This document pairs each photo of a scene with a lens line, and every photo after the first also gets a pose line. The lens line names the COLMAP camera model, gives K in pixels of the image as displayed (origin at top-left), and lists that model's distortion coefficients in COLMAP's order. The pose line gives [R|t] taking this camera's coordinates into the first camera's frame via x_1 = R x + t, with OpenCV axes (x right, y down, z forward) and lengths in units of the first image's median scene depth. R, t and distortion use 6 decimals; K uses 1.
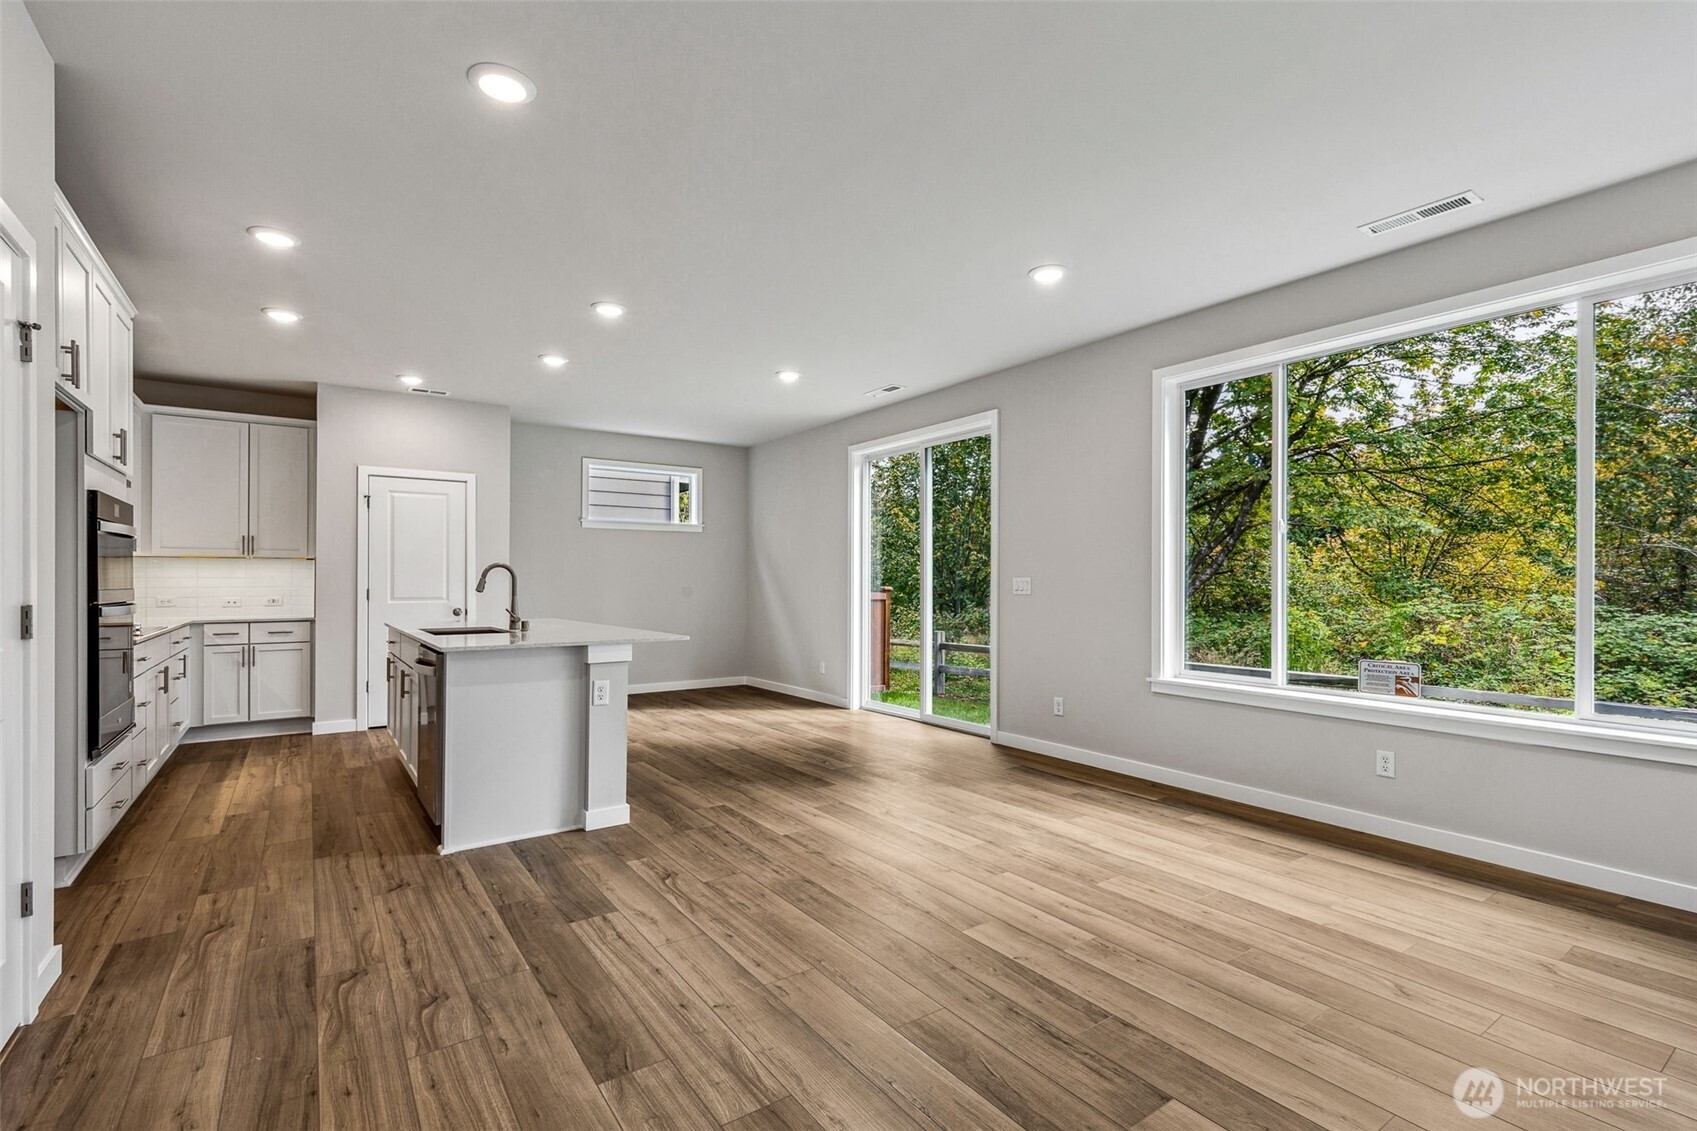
lens RADIAL K [[768.9, 0, 852.3], [0, 768.9, 584.9], [0, 0, 1]] dist [0.002067, 0.000754]
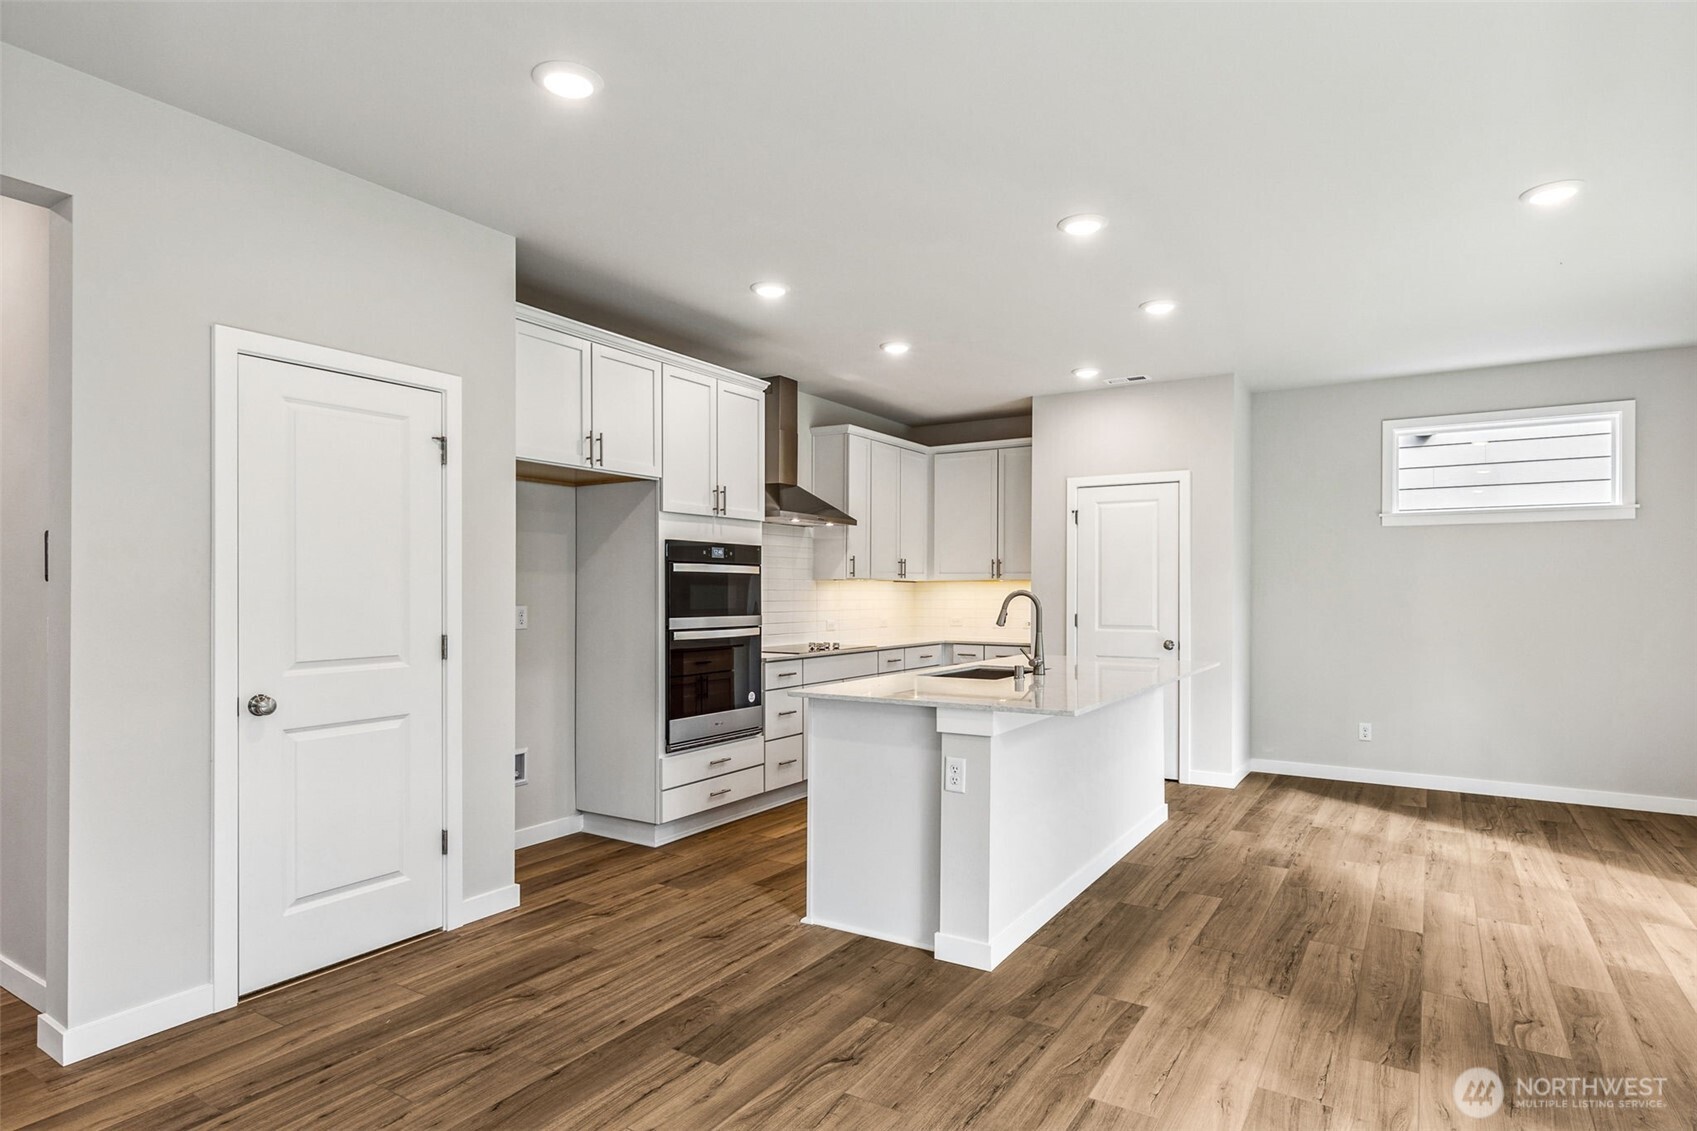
lens RADIAL K [[921.5, 0, 853.4], [0, 921.5, 584.2], [0, 0, 1]] dist [0.004110, -0.000581]
pose [[0.383512, -0.006098, -0.923516, 0.481980], [-0.005237, 0.999948, -0.008778, -0.034708], [0.923521, 0.008202, 0.383460, 0.632810]]
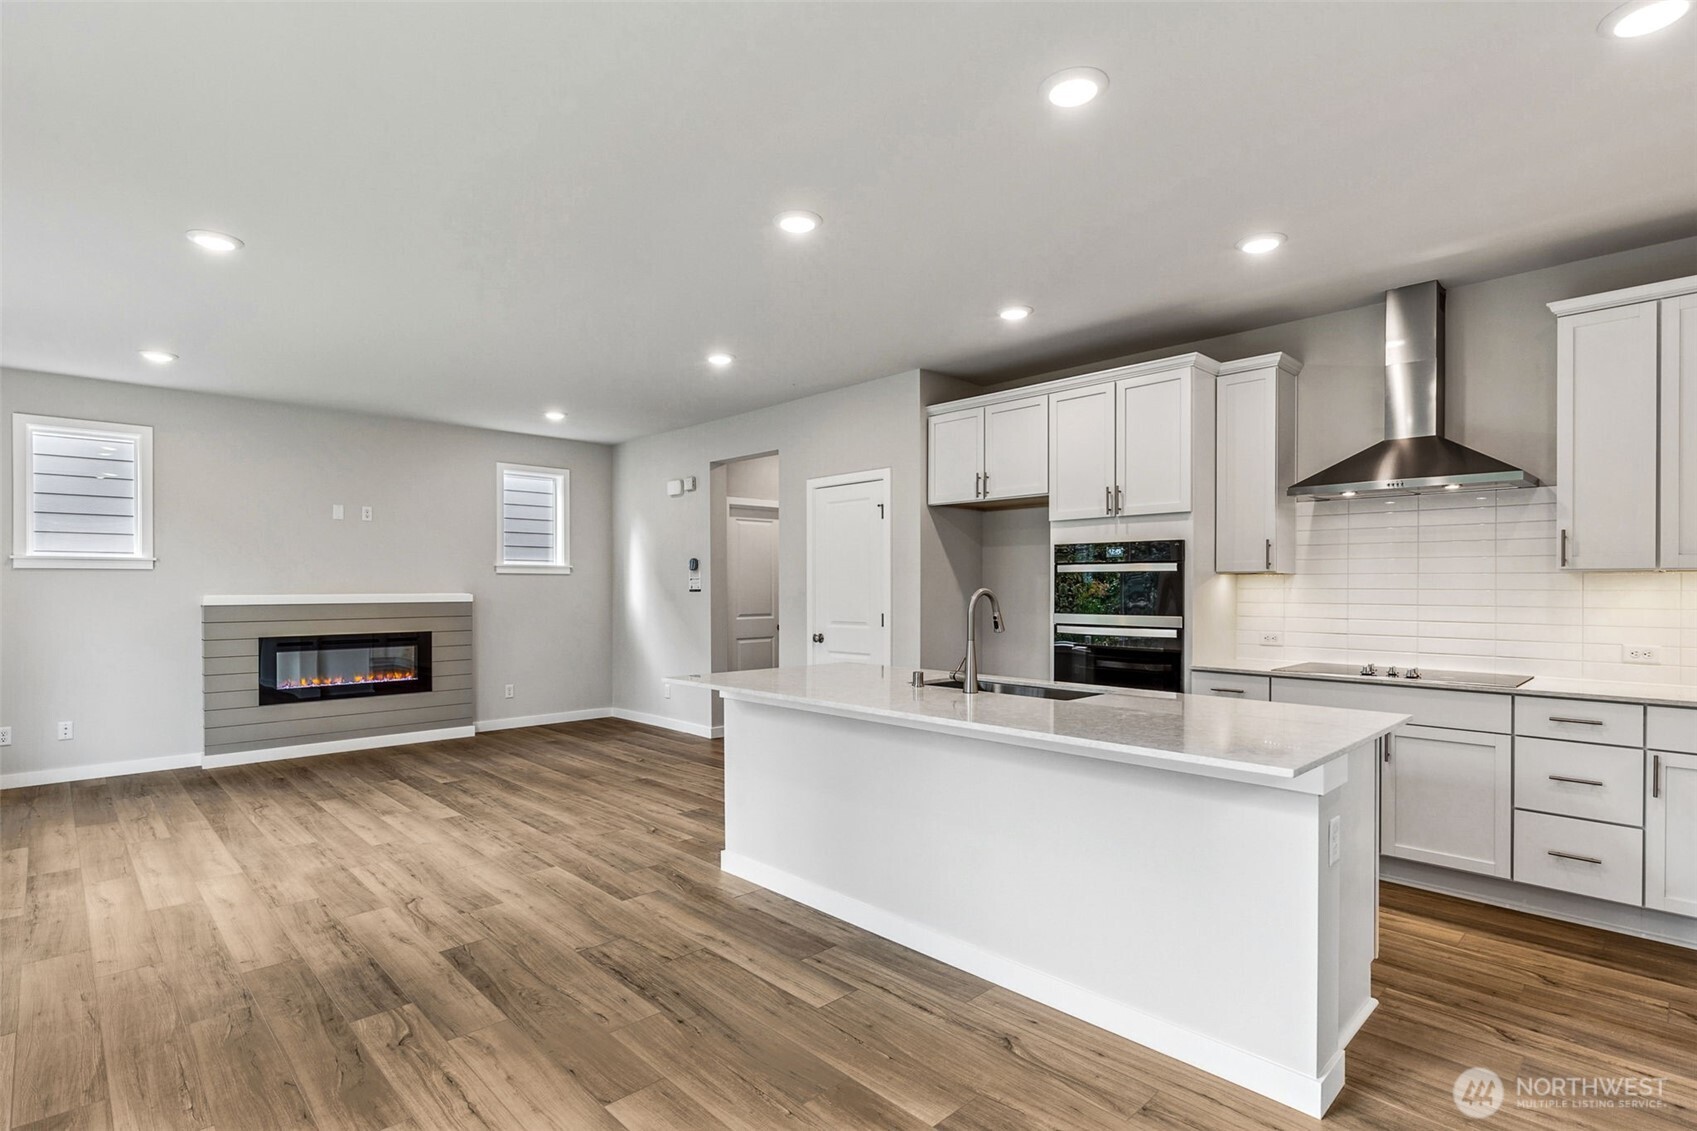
lens RADIAL K [[832.8, 0, 841.5], [0, 832.8, 587.9], [0, 0, 1]] dist [-0.004219, -0.000378]
pose [[-0.988921, -0.001882, -0.148431, -0.317290], [-0.002613, 0.999985, 0.004724, -0.043978], [0.148420, 0.005060, -0.988911, 2.264342]]
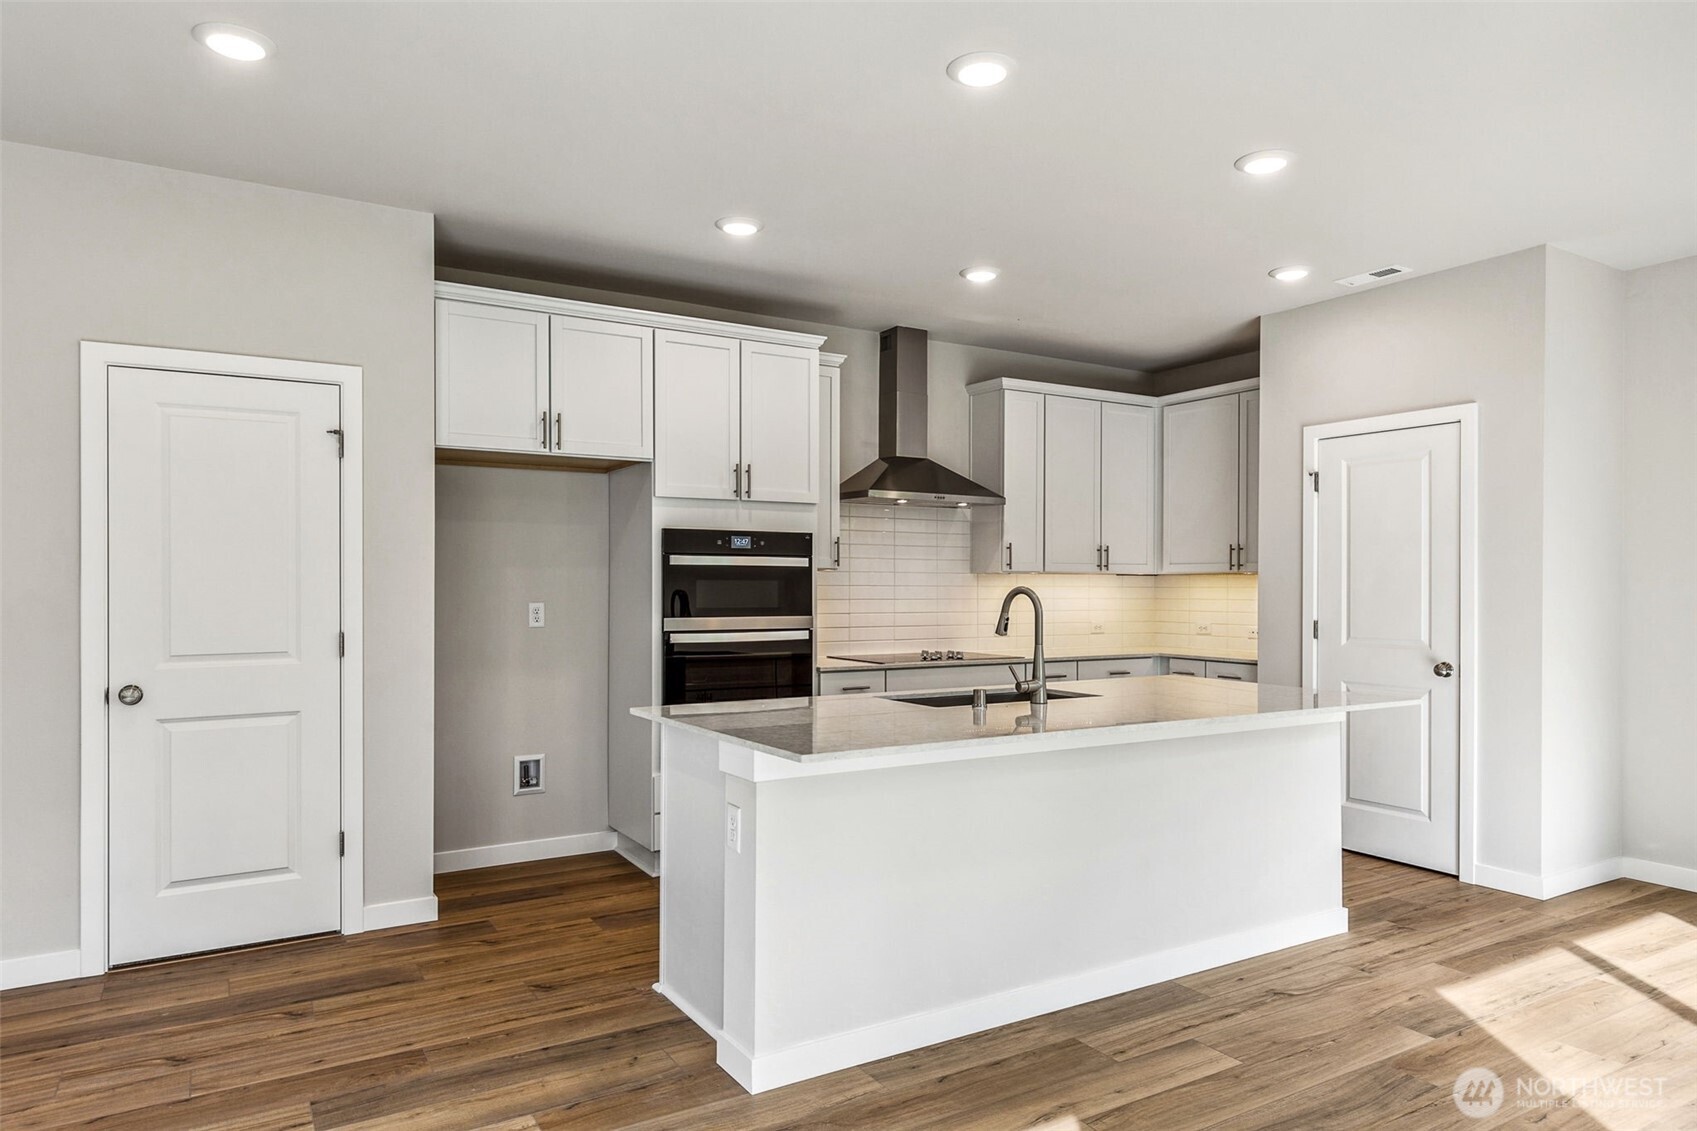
lens RADIAL K [[1055.7, 0, 852.3], [0, 1055.7, 577.9], [0, 0, 1]] dist [0.005023, 0.000293]
pose [[-0.070446, -0.007215, -0.997489, 0.469623], [-0.005554, 0.999961, -0.006841, -0.039304], [0.997500, 0.005058, -0.070483, 1.249193]]
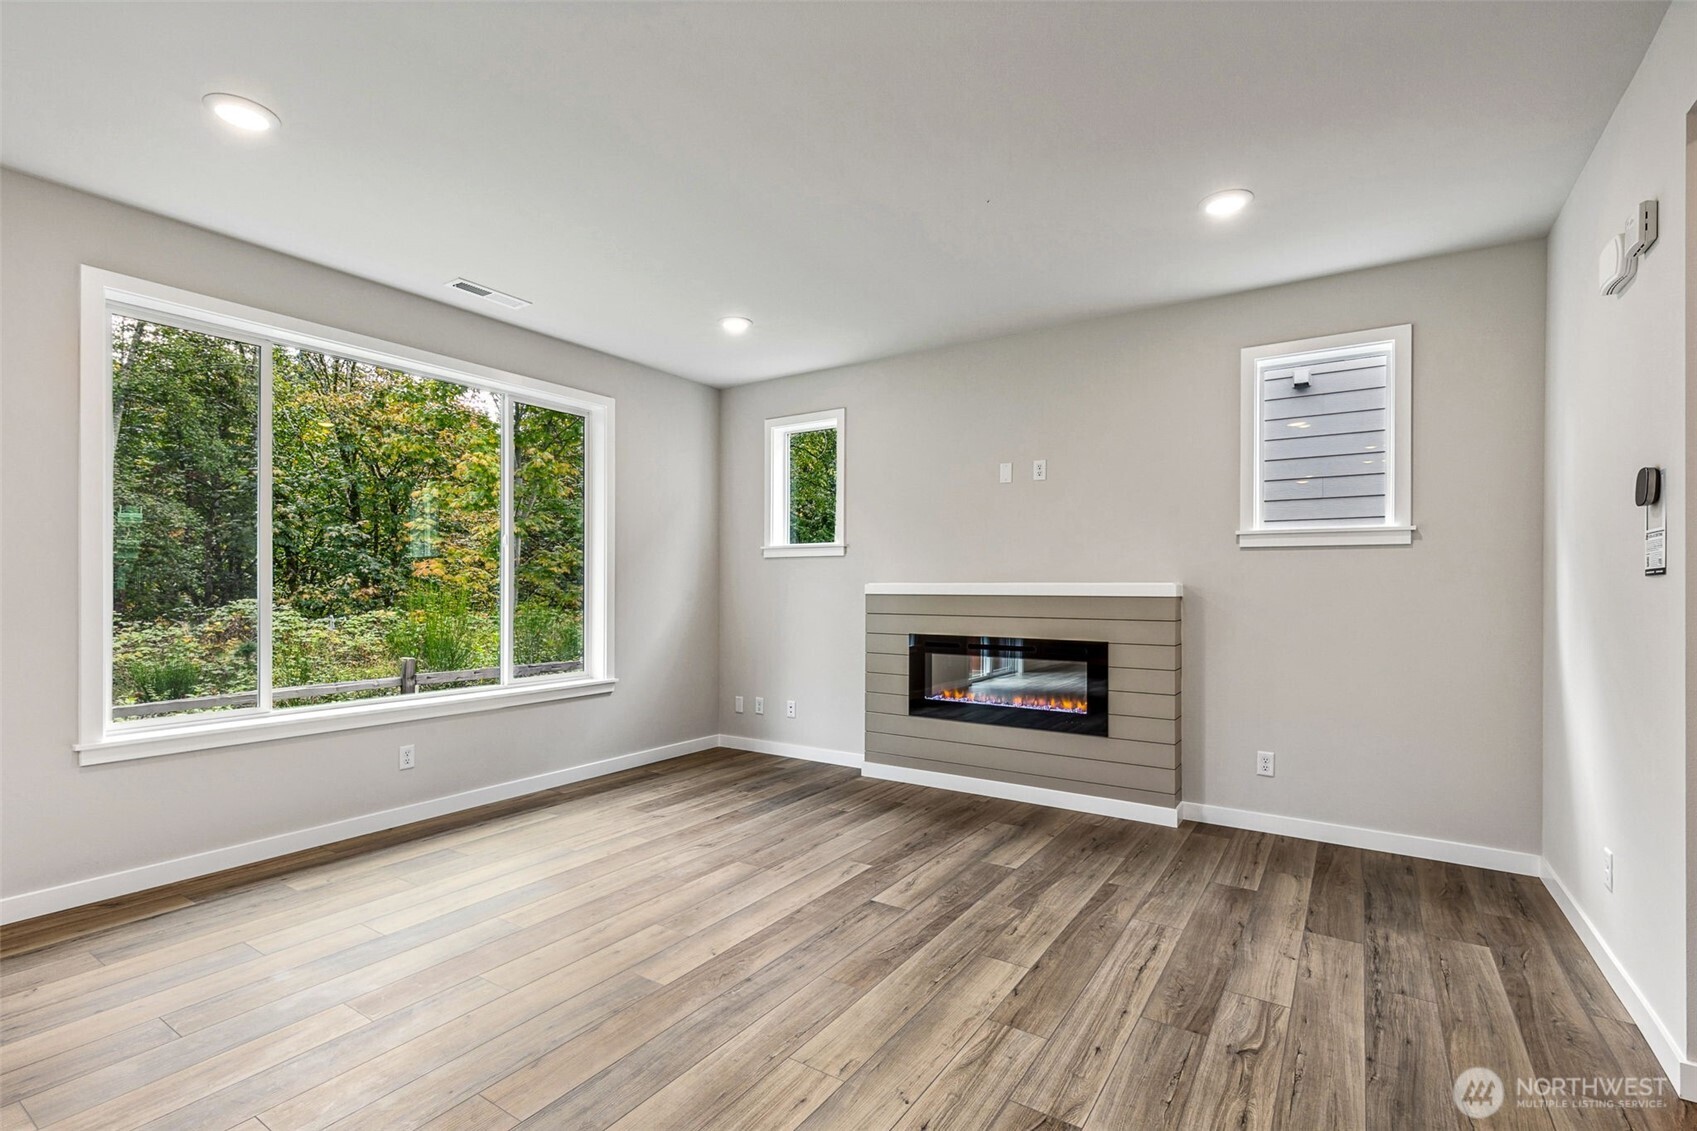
lens RADIAL K [[774.3, 0, 850.6], [0, 774.3, 582.0], [0, 0, 1]] dist [0.008826, -0.000888]
pose [[-0.363632, -0.002663, 0.931539, -0.611500], [0.000060, 0.999996, 0.002882, -0.021302], [-0.931543, 0.001104, -0.363630, 0.874751]]
